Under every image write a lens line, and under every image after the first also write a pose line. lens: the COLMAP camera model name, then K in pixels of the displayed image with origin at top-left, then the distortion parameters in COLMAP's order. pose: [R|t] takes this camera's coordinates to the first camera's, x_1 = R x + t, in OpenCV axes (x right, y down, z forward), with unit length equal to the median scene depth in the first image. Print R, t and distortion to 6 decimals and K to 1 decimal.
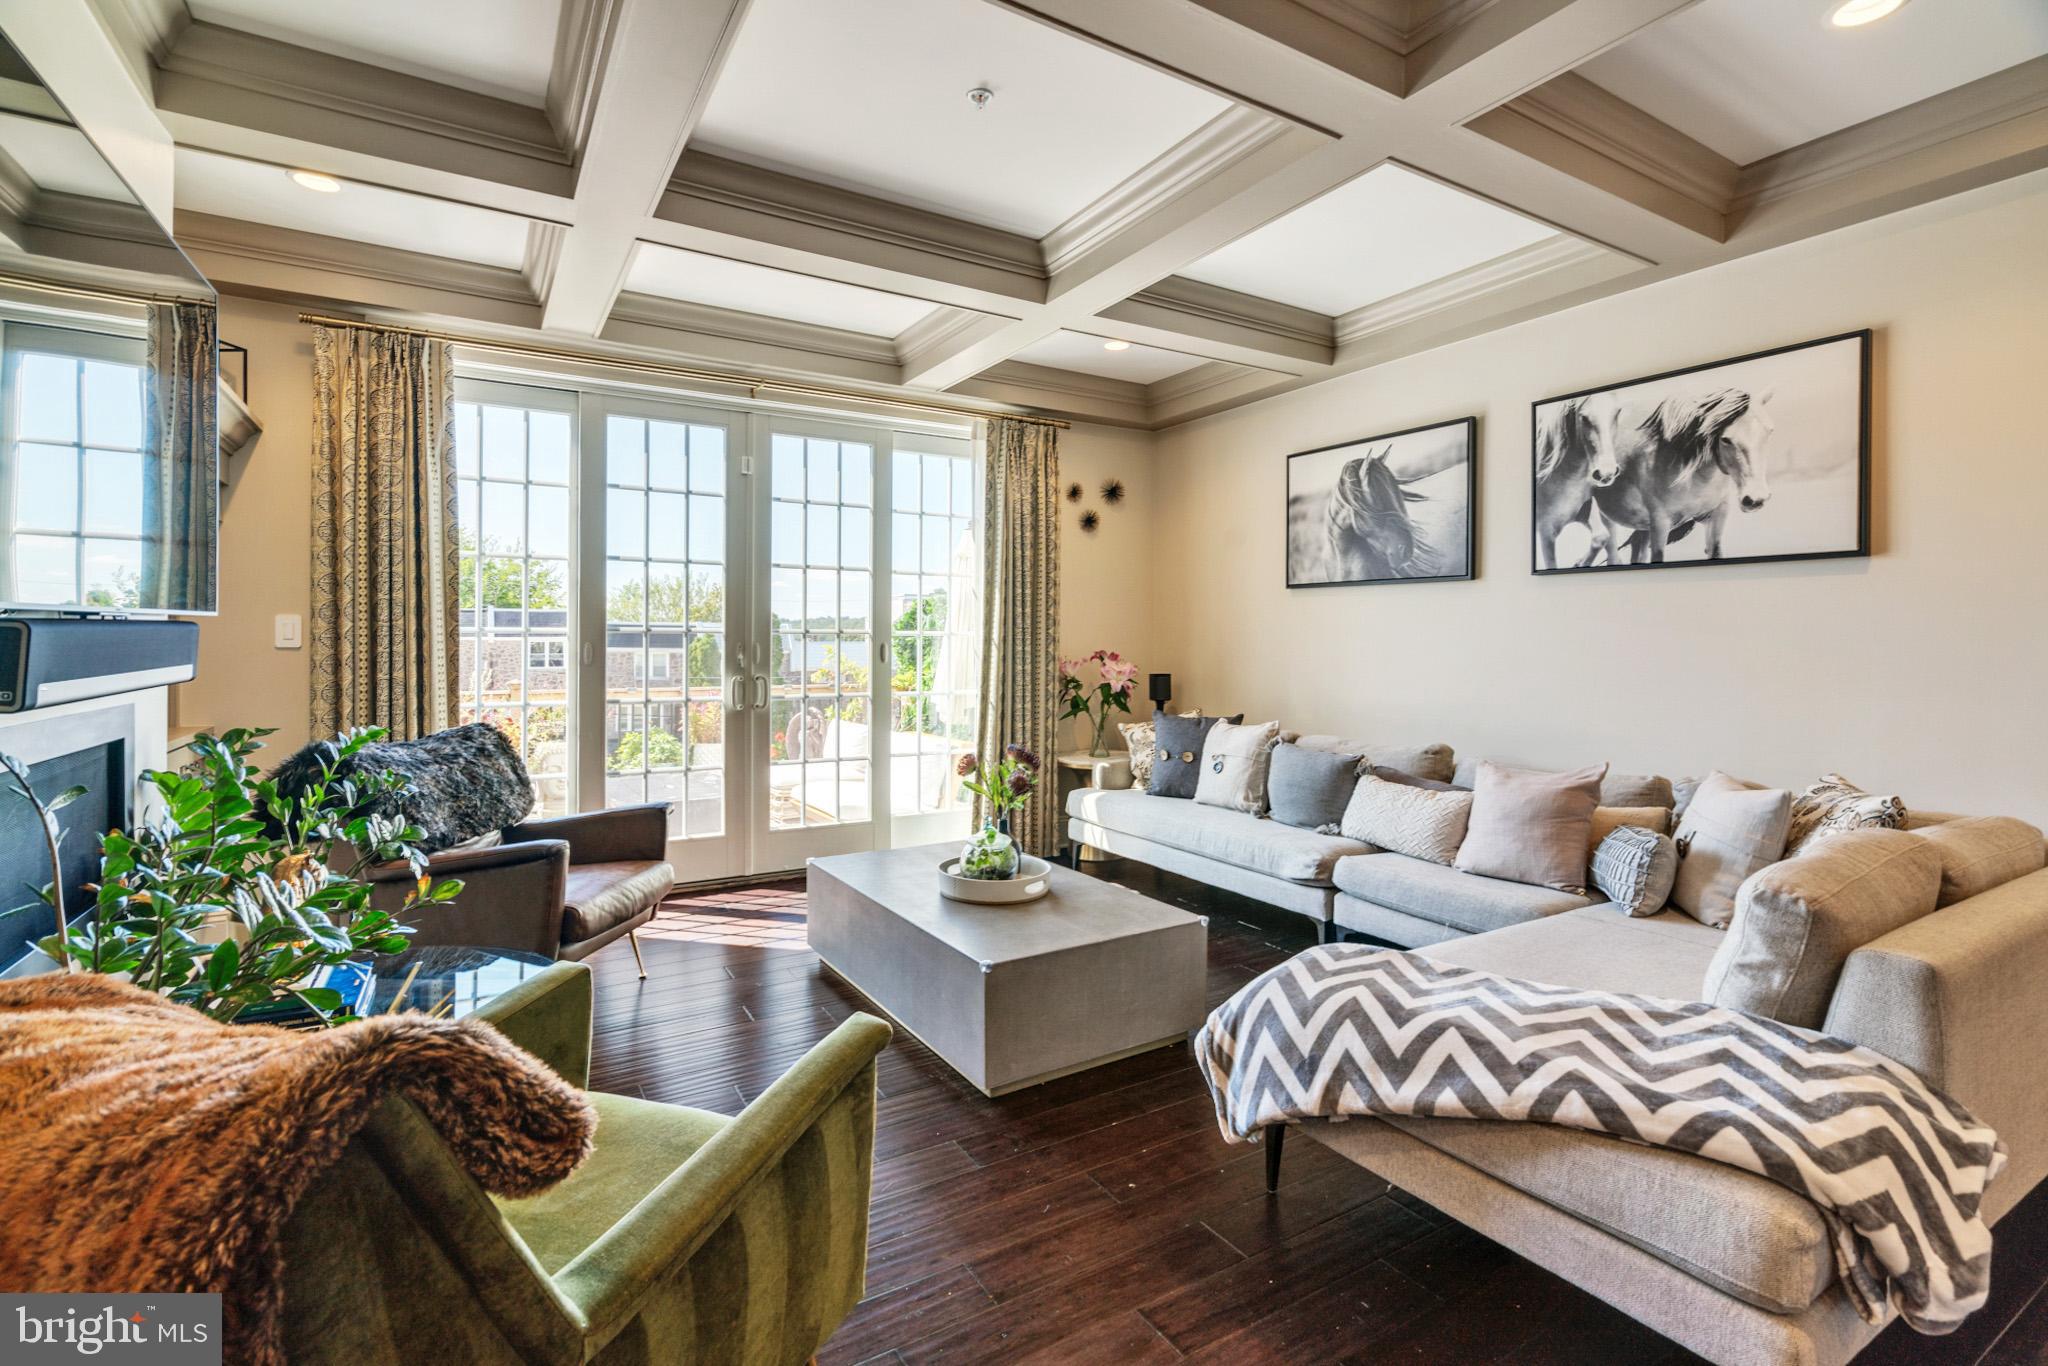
lens RADIAL K [[942.5, 0, 1018.3], [0, 942.5, 646.7], [0, 0, 1]] dist [-0.007985, 0.004784]
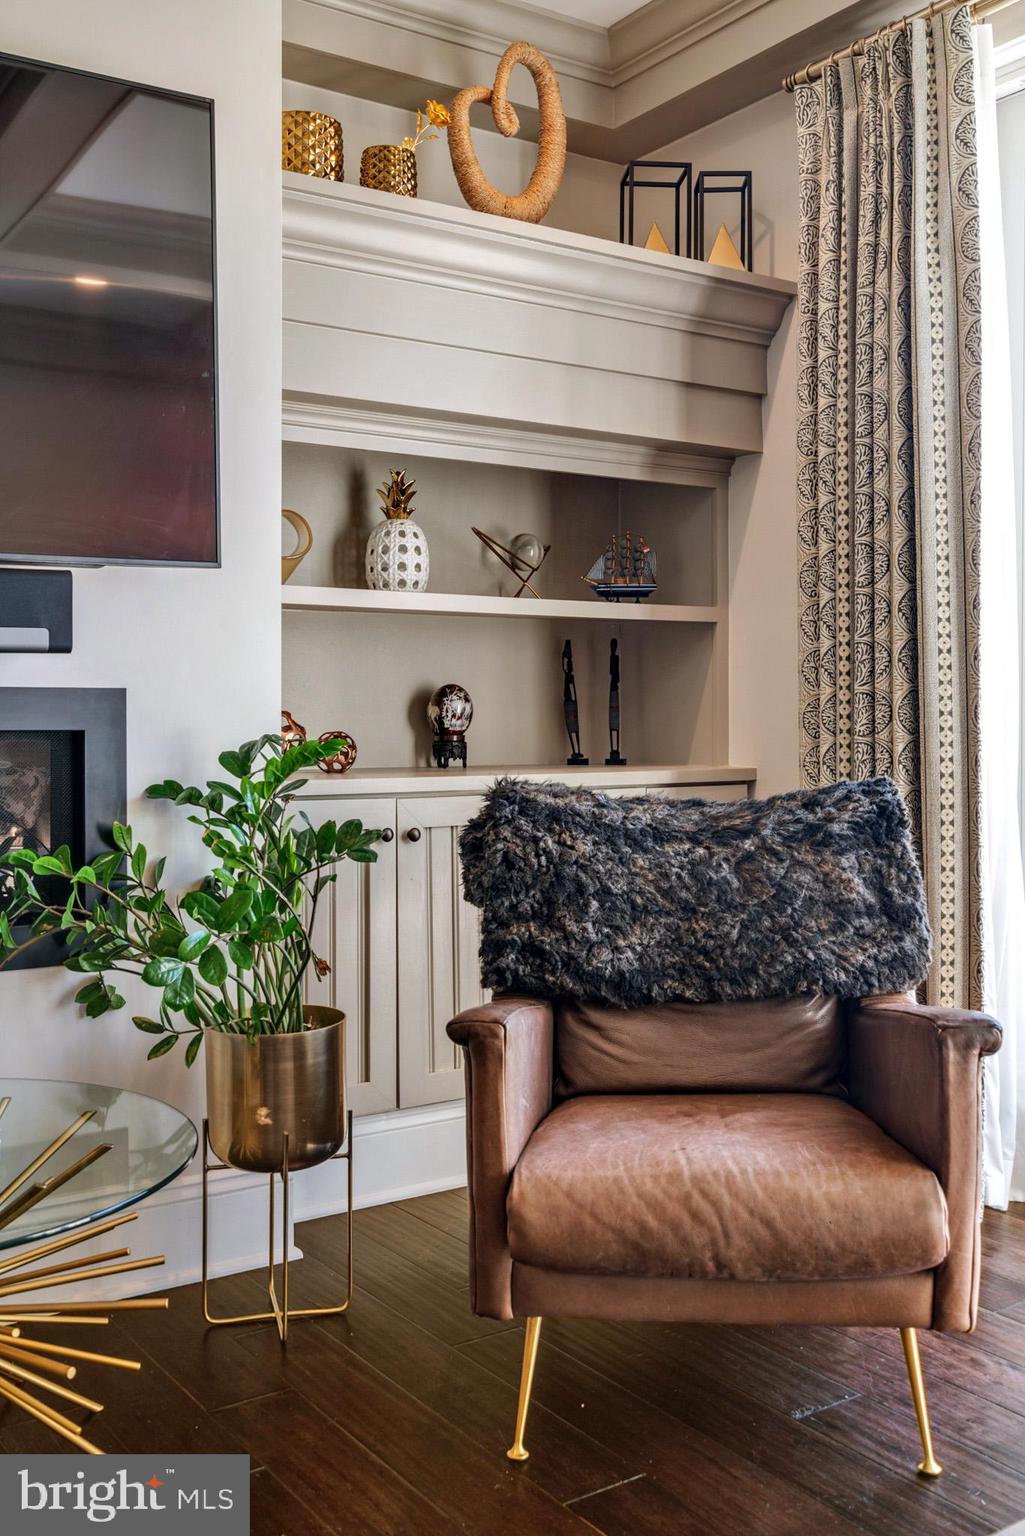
lens RADIAL K [[1499.3, 0, 536.5], [0, 1499.3, 735.8], [0, 0, 1]] dist [0.000403, 0.000000]
pose [[0.069647, 0.005765, -0.997555, 0.133290], [-0.007463, 0.999958, 0.005258, 0.044473], [0.997544, 0.007079, 0.069687, 0.604591]]
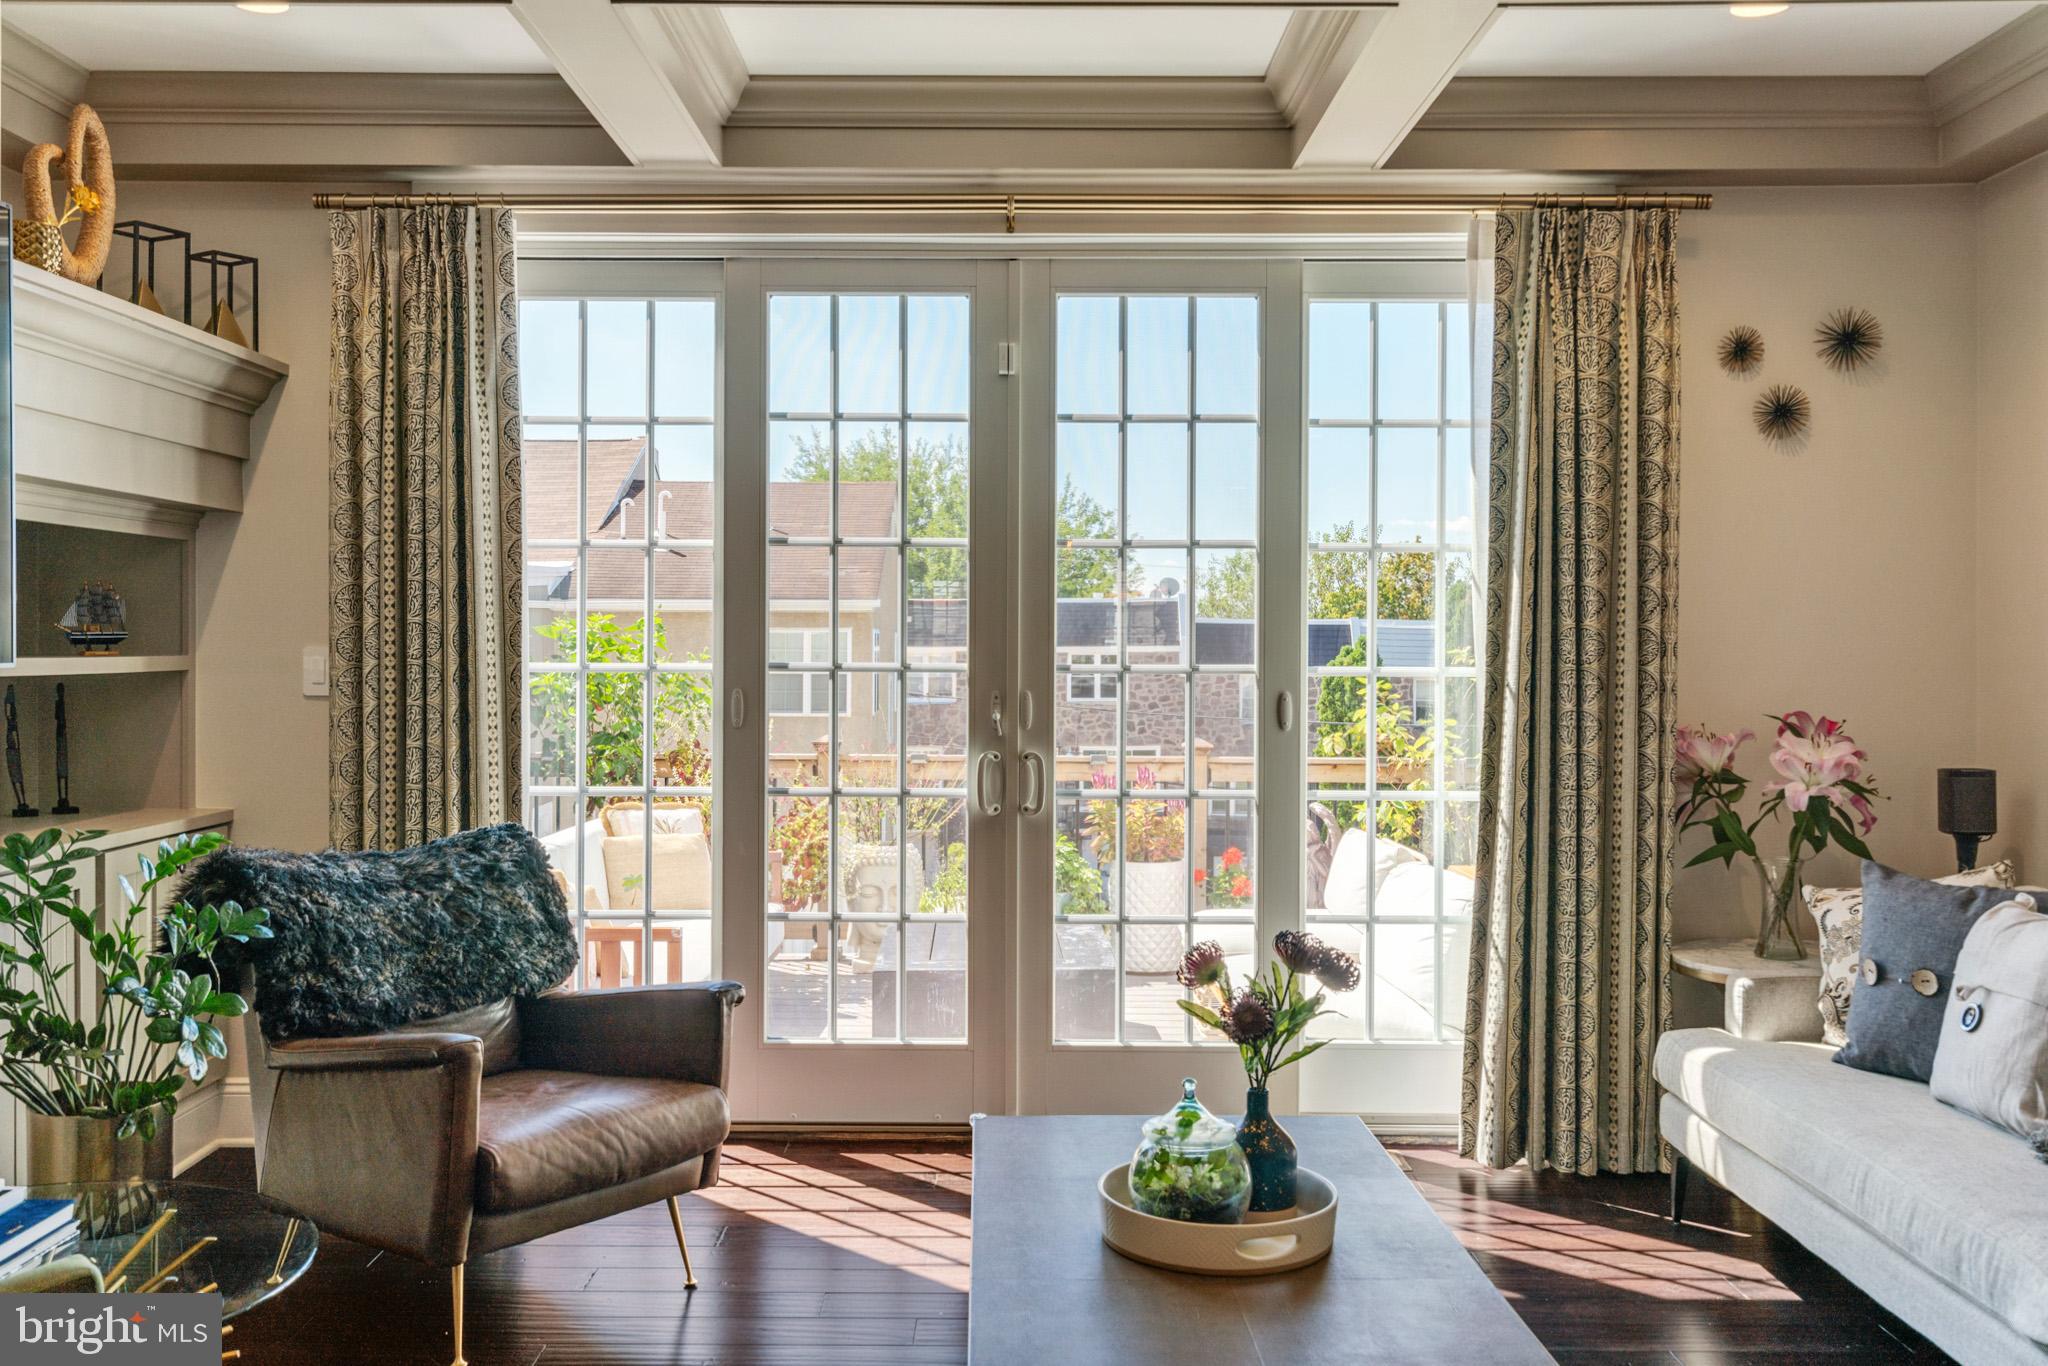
lens RADIAL K [[1801.0, 0, 996.9], [0, 1801.0, 668.6], [0, 0, 1]] dist [0.019137, -0.014066]
pose [[0.854728, 0.004599, -0.519055, 0.243295], [-0.004369, 0.999989, 0.001667, -0.018627], [0.519057, 0.000842, 0.854739, 0.122803]]
